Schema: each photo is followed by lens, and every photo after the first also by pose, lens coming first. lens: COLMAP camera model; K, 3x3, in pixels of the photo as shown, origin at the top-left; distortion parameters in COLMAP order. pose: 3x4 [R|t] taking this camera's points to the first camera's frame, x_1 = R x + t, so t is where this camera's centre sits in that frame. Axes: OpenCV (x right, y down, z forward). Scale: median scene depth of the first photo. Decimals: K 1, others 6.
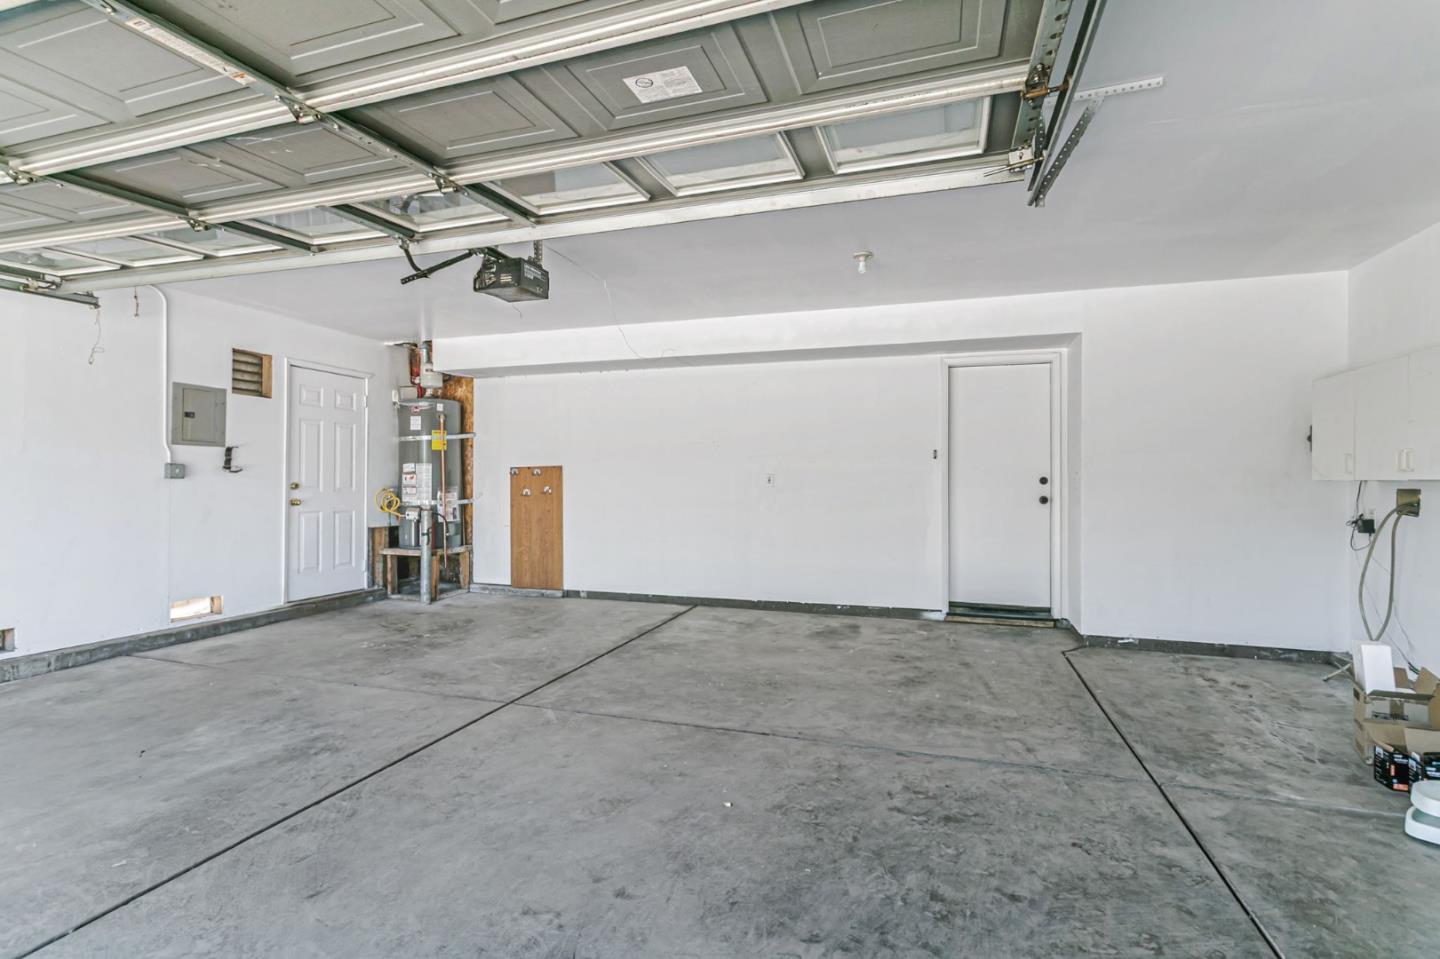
lens RADIAL K [[679.7, 0, 728.3], [0, 679.7, 480.1], [0, 0, 1]] dist [-0.000793, 0.001177]
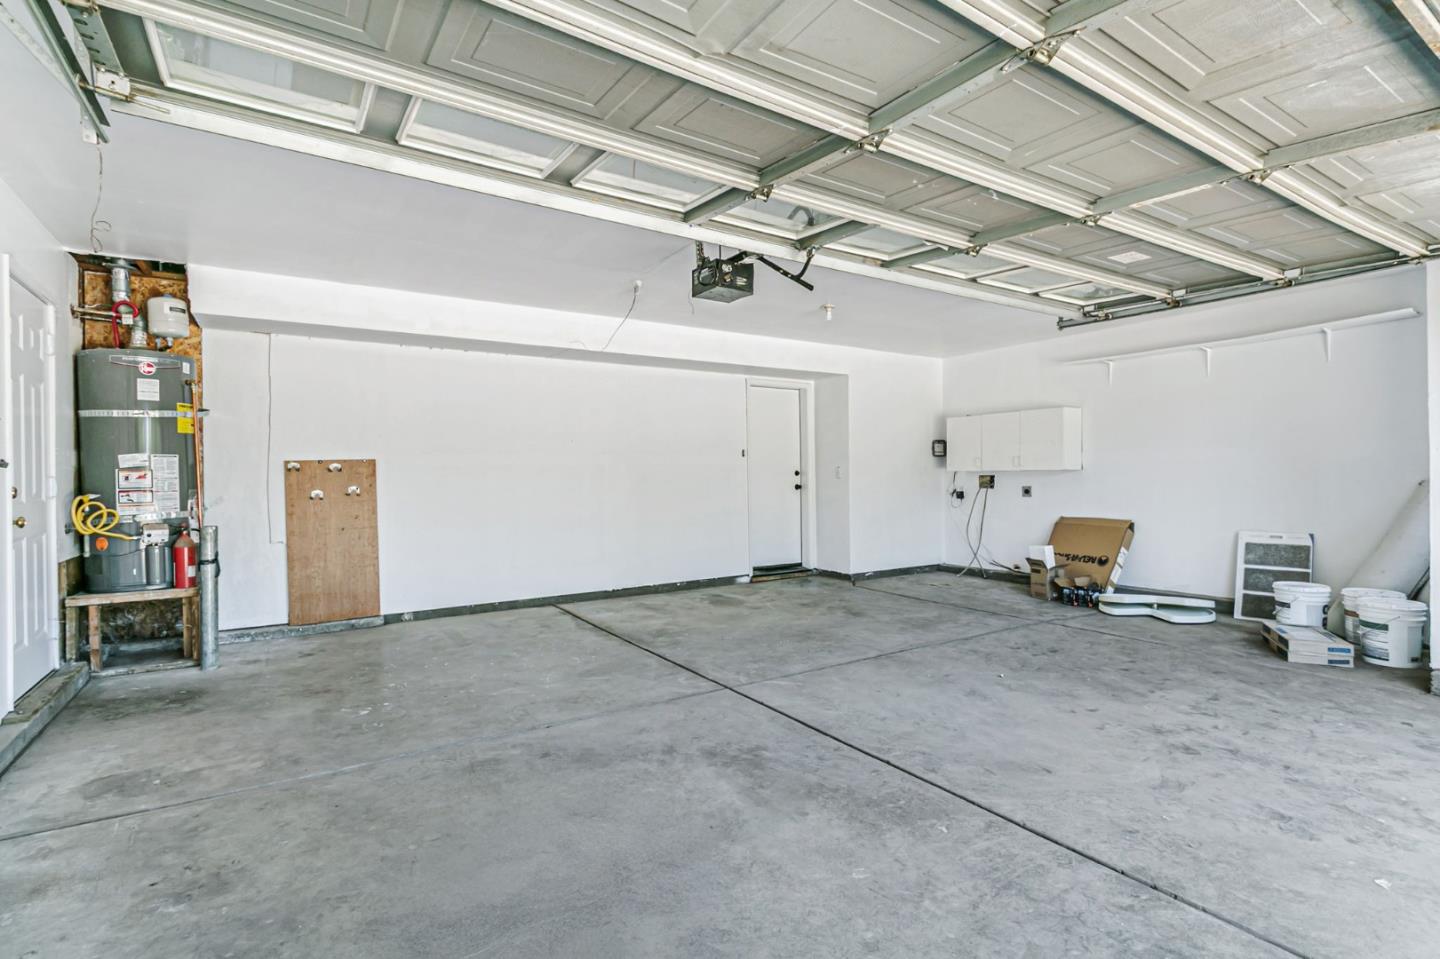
lens RADIAL K [[679.7, 0, 730.1], [0, 679.7, 470.0], [0, 0, 1]] dist [-0.000793, 0.001177]
pose [[0.631334, -0.002583, 0.775507, -1.029879], [0.011865, 0.999910, -0.006330, 0.001787], [-0.775420, 0.013198, 0.631308, 0.309304]]
